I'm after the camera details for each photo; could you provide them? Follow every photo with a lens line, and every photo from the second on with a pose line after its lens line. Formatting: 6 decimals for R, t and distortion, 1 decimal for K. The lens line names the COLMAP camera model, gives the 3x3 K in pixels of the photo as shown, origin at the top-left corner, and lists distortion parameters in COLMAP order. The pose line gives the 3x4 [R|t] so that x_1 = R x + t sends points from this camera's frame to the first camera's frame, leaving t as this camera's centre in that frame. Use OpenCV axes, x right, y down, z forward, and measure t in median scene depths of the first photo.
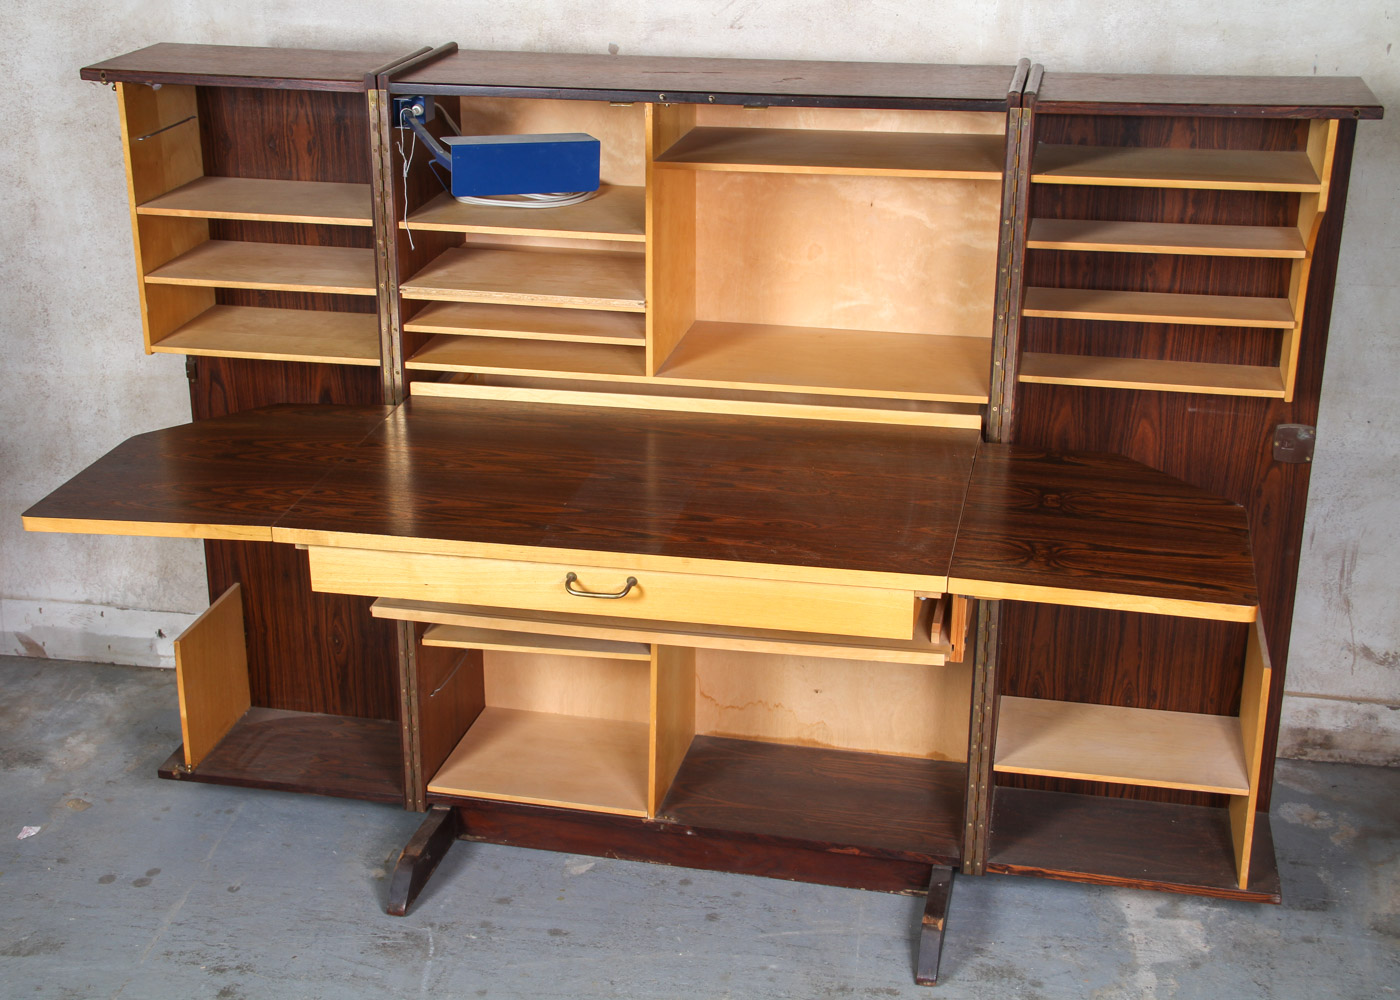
lens RADIAL K [[1899.6, 0, 651.3], [0, 1899.6, 519.5], [0, 0, 1]] dist [0.081866, 0.000000]
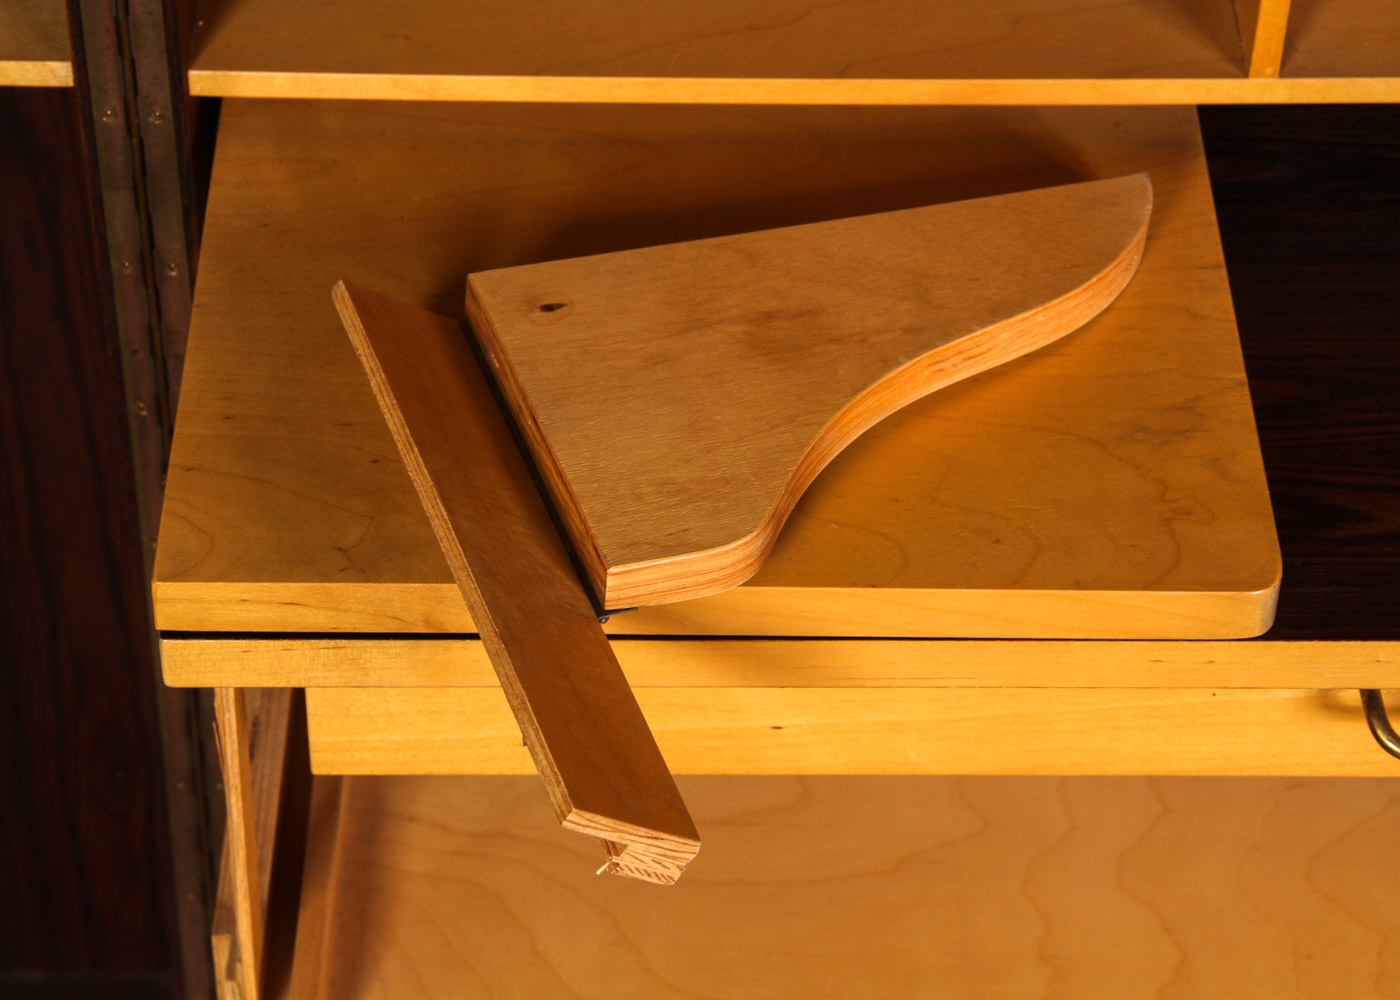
lens RADIAL K [[3677.4, 0, 703.8], [0, 3677.4, 501.2], [0, 0, 1]] dist [0.136300, 0.000000]
pose [[0.970746, -0.141138, 0.194246, -0.158162], [0.067395, 0.936640, 0.343749, -0.178471], [-0.230454, -0.320602, 0.918752, 0.530226]]
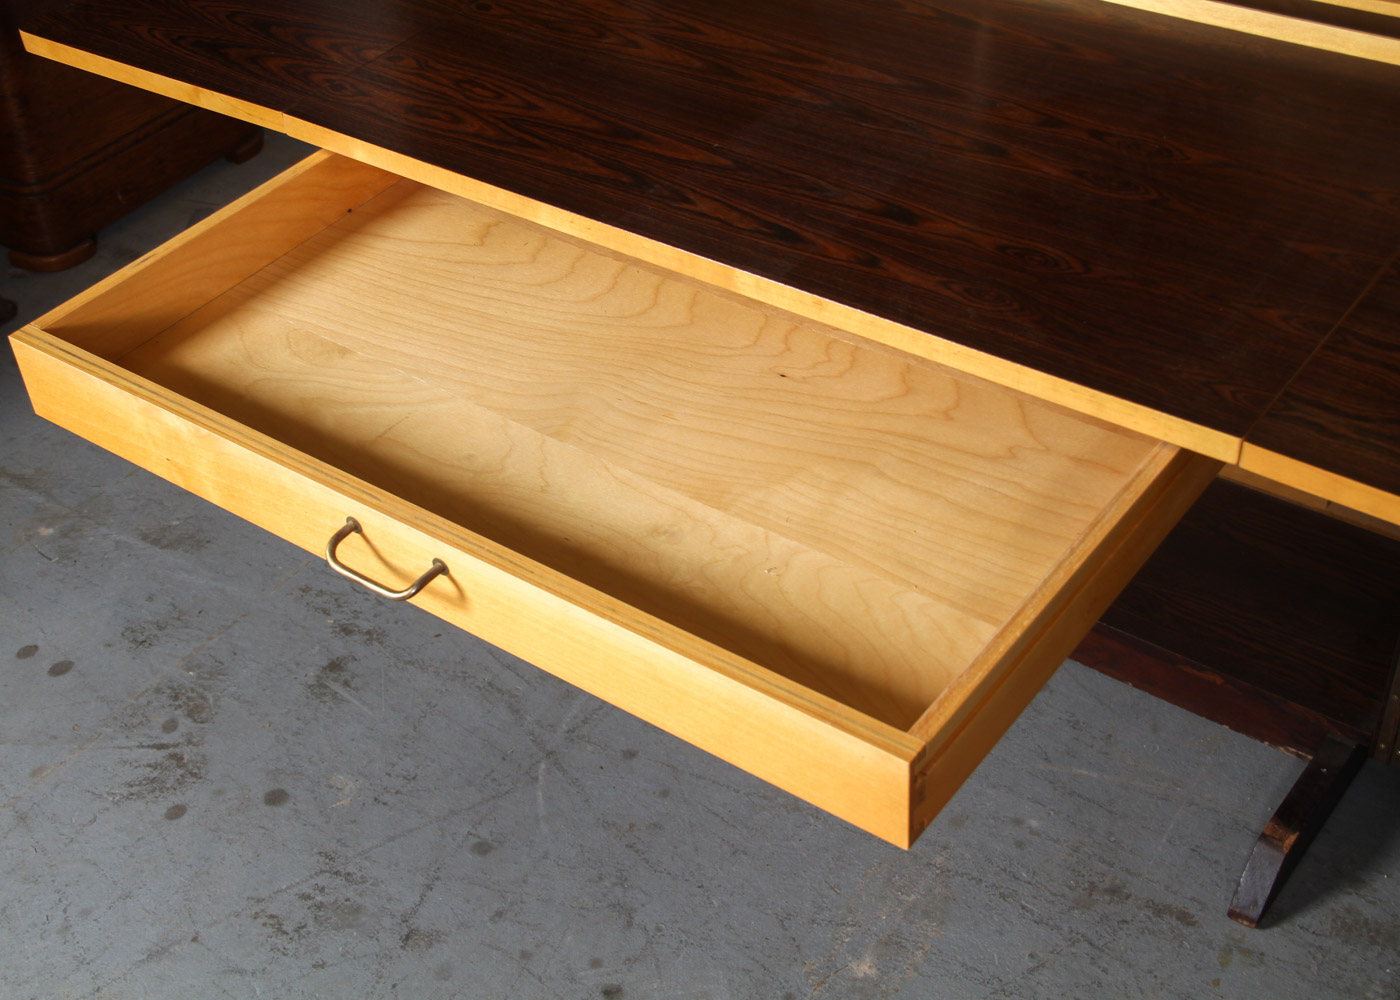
lens RADIAL K [[1899.6, 0, 688.6], [0, 1899.6, 496.5], [0, 0, 1]] dist [0.081866, 0.000000]
pose [[0.917319, 0.223016, -0.329833, 0.144096], [-0.115049, 0.941539, 0.316651, -0.078380], [0.381169, -0.252523, 0.889349, 0.348733]]
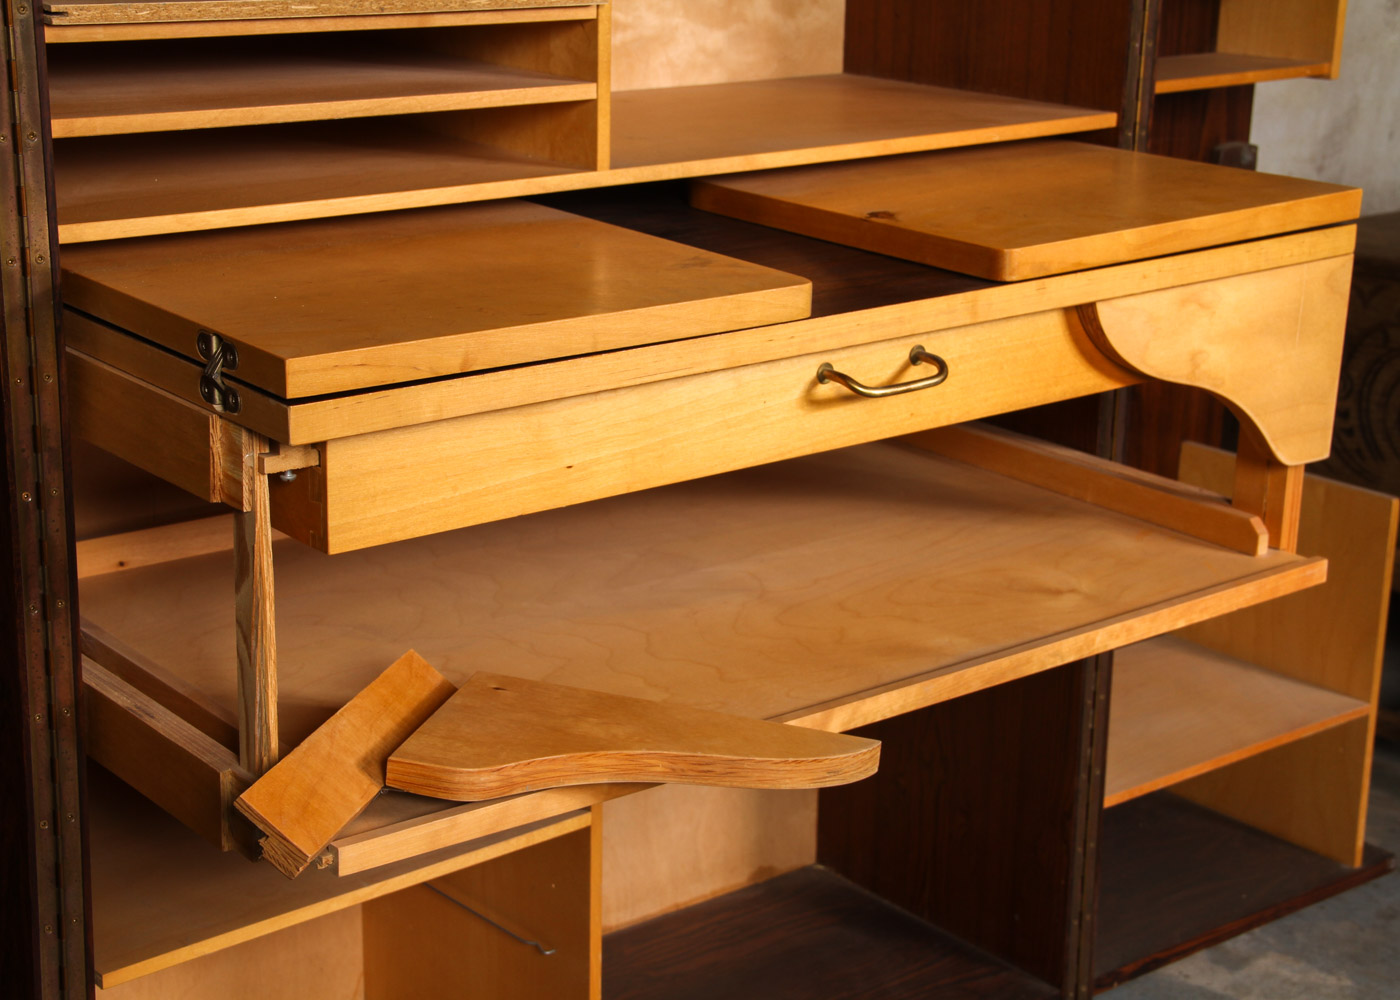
lens RADIAL K [[2486.8, 0, 687.0], [0, 2486.8, 508.2], [0, 0, 1]] dist [0.192685, 0.000000]
pose [[0.623089, -0.211268, 0.753077, -0.418626], [0.262172, 0.963543, 0.053393, -0.023486], [-0.736902, 0.164168, 0.655762, 0.574022]]
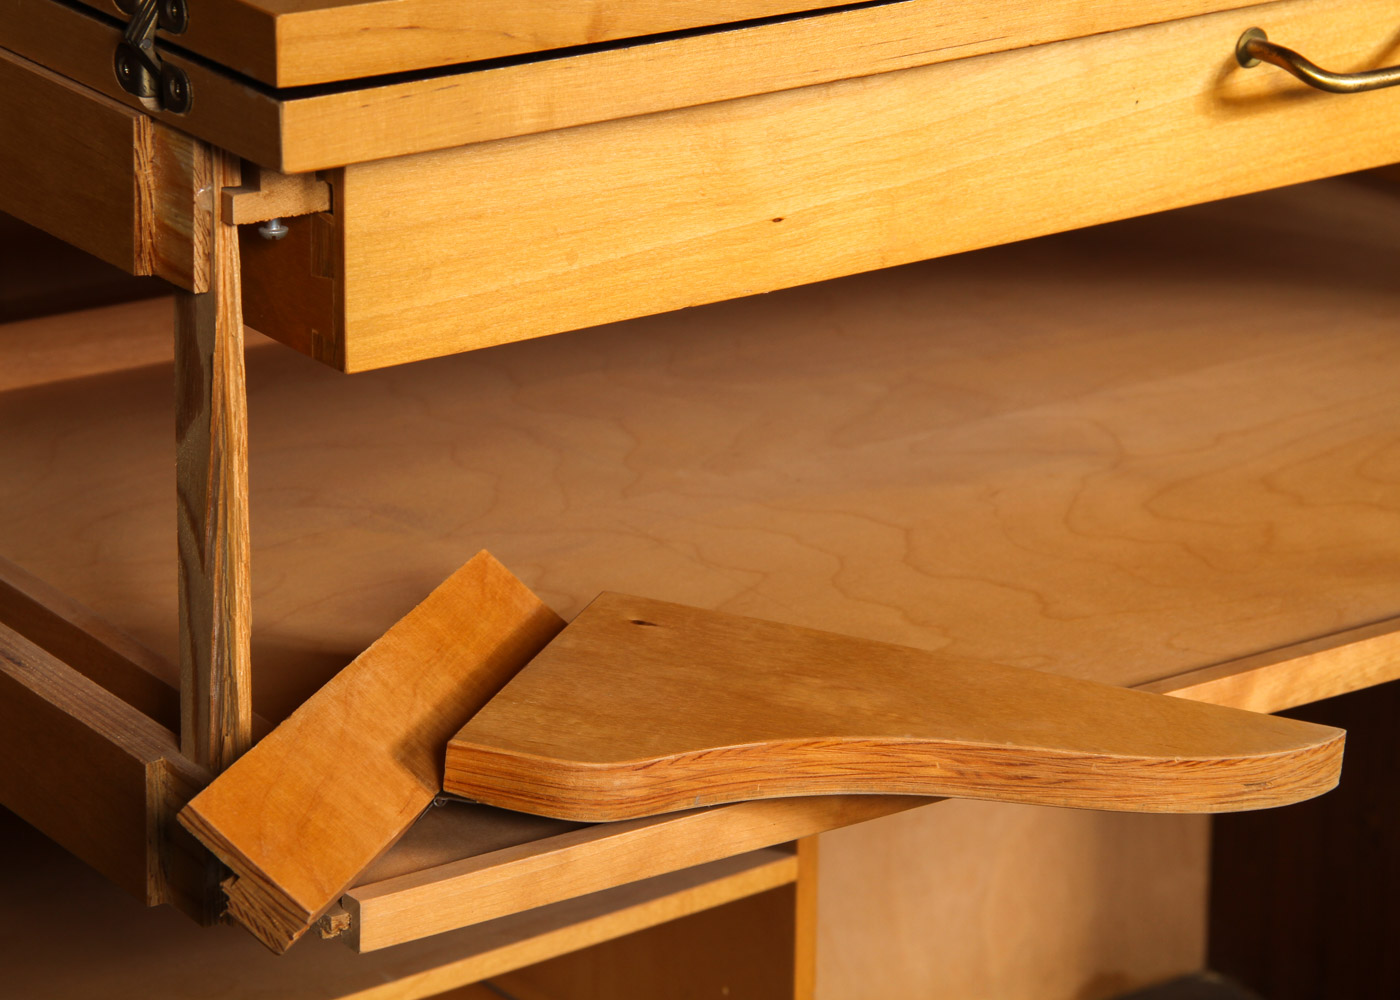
lens RADIAL K [[4740.9, 0, 702.9], [0, 4740.9, 497.5], [0, 0, 1]] dist [0.606565, 0.000000]
pose [[0.661151, -0.232403, 0.713350, -0.439650], [0.254465, 0.963916, 0.078190, -0.024438], [-0.705781, 0.129827, 0.696433, 0.563986]]
